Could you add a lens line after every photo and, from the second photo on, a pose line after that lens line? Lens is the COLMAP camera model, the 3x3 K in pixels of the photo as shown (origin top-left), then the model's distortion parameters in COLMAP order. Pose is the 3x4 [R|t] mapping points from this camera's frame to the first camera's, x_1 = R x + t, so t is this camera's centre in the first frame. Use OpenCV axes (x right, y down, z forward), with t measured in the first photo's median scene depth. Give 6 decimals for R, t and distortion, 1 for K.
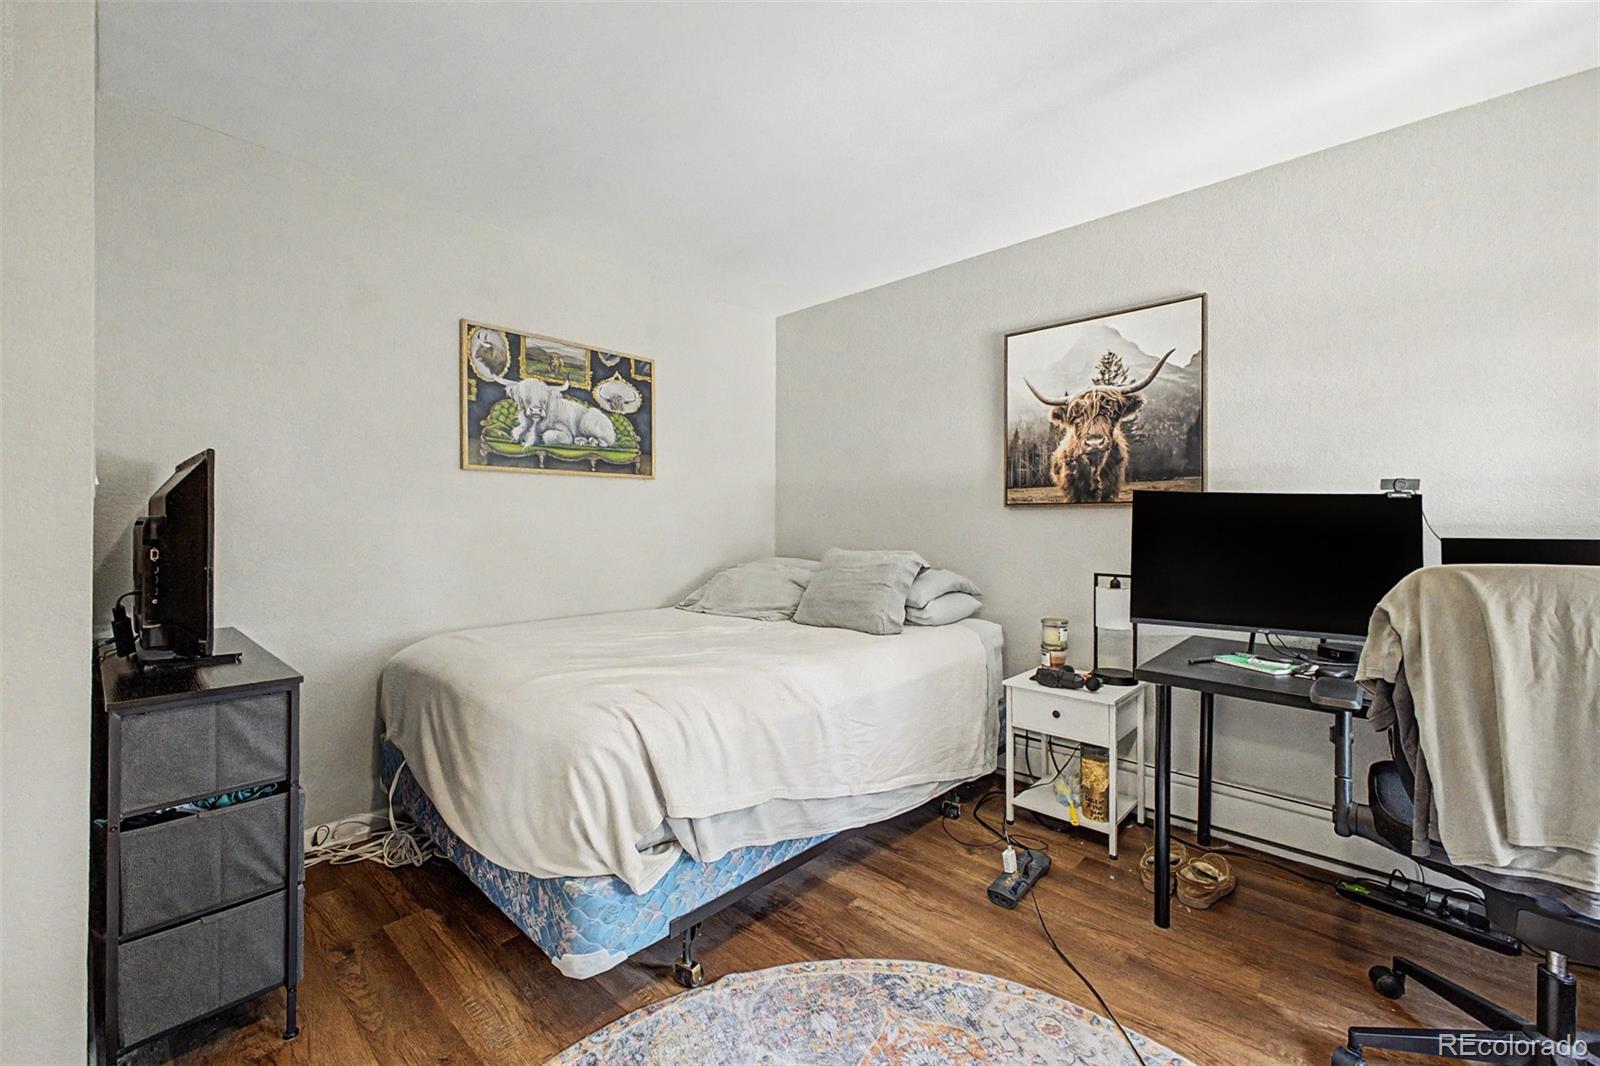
lens RADIAL K [[631.8, 0, 803.8], [0, 631.8, 532.0], [0, 0, 1]] dist [0.013515, -0.003529]
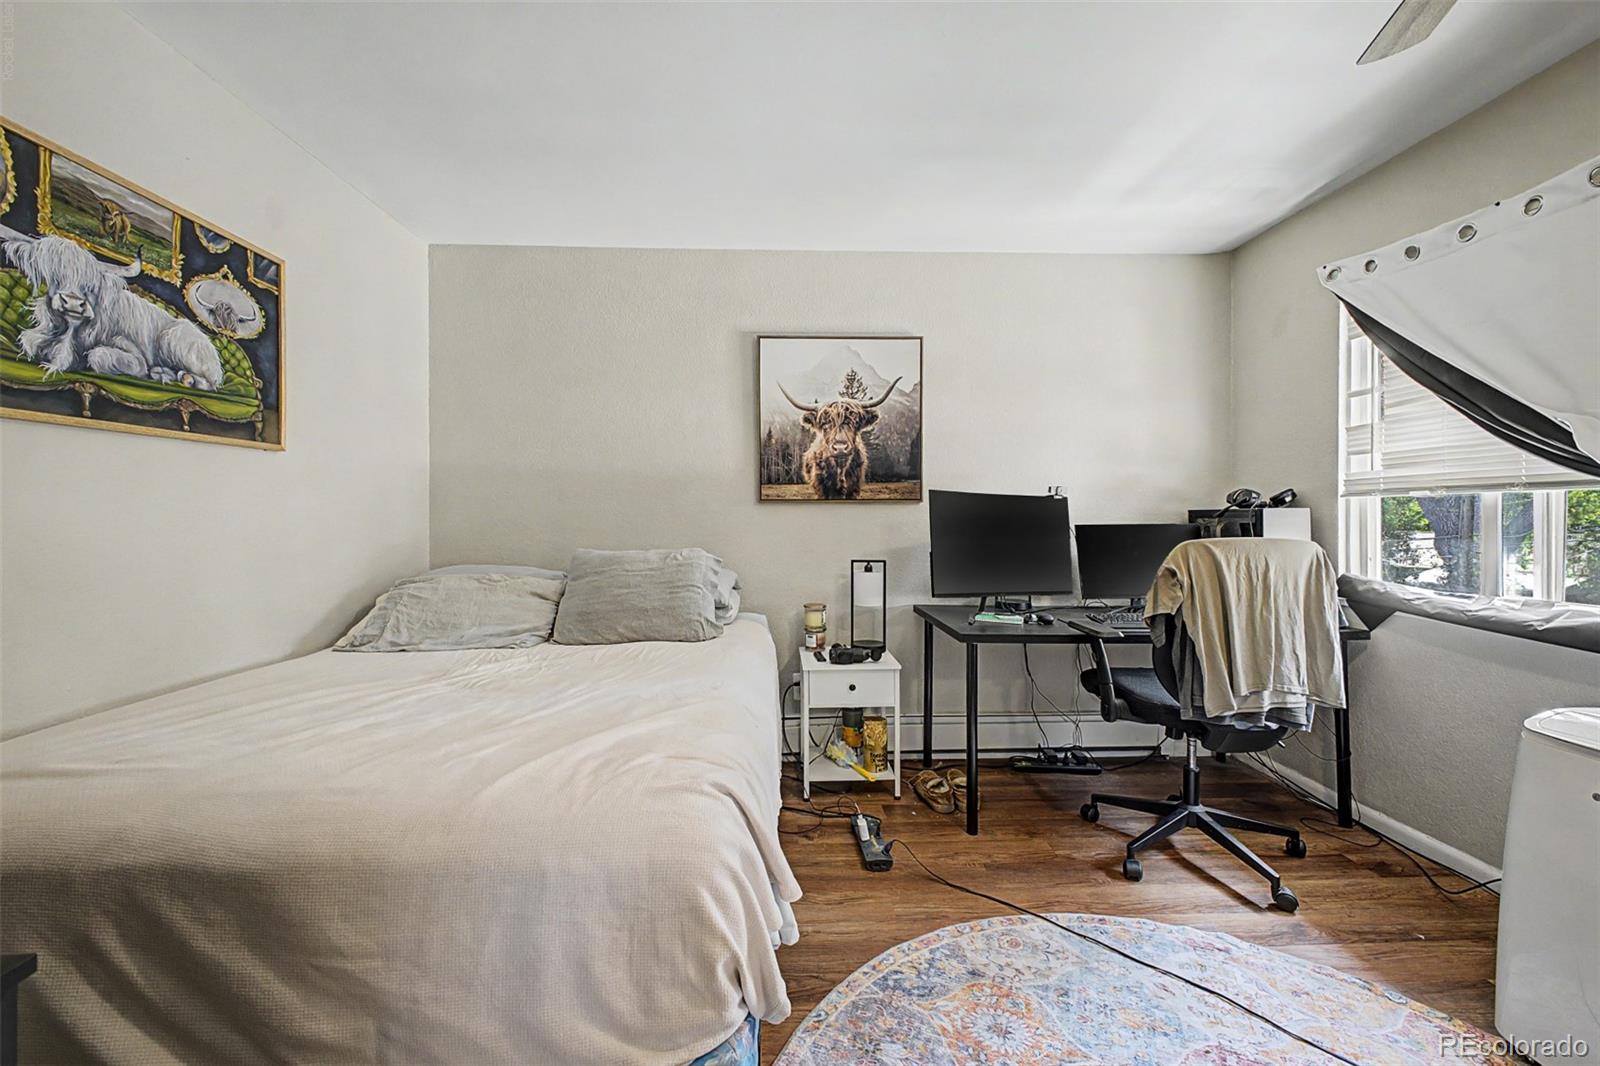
lens RADIAL K [[631.8, 0, 803.8], [0, 631.8, 524.2], [0, 0, 1]] dist [0.013515, -0.003529]
pose [[0.710616, -0.013427, 0.703452, -0.383036], [0.014824, 0.999882, 0.004110, -0.007045], [-0.703423, 0.007507, 0.710731, 0.227523]]
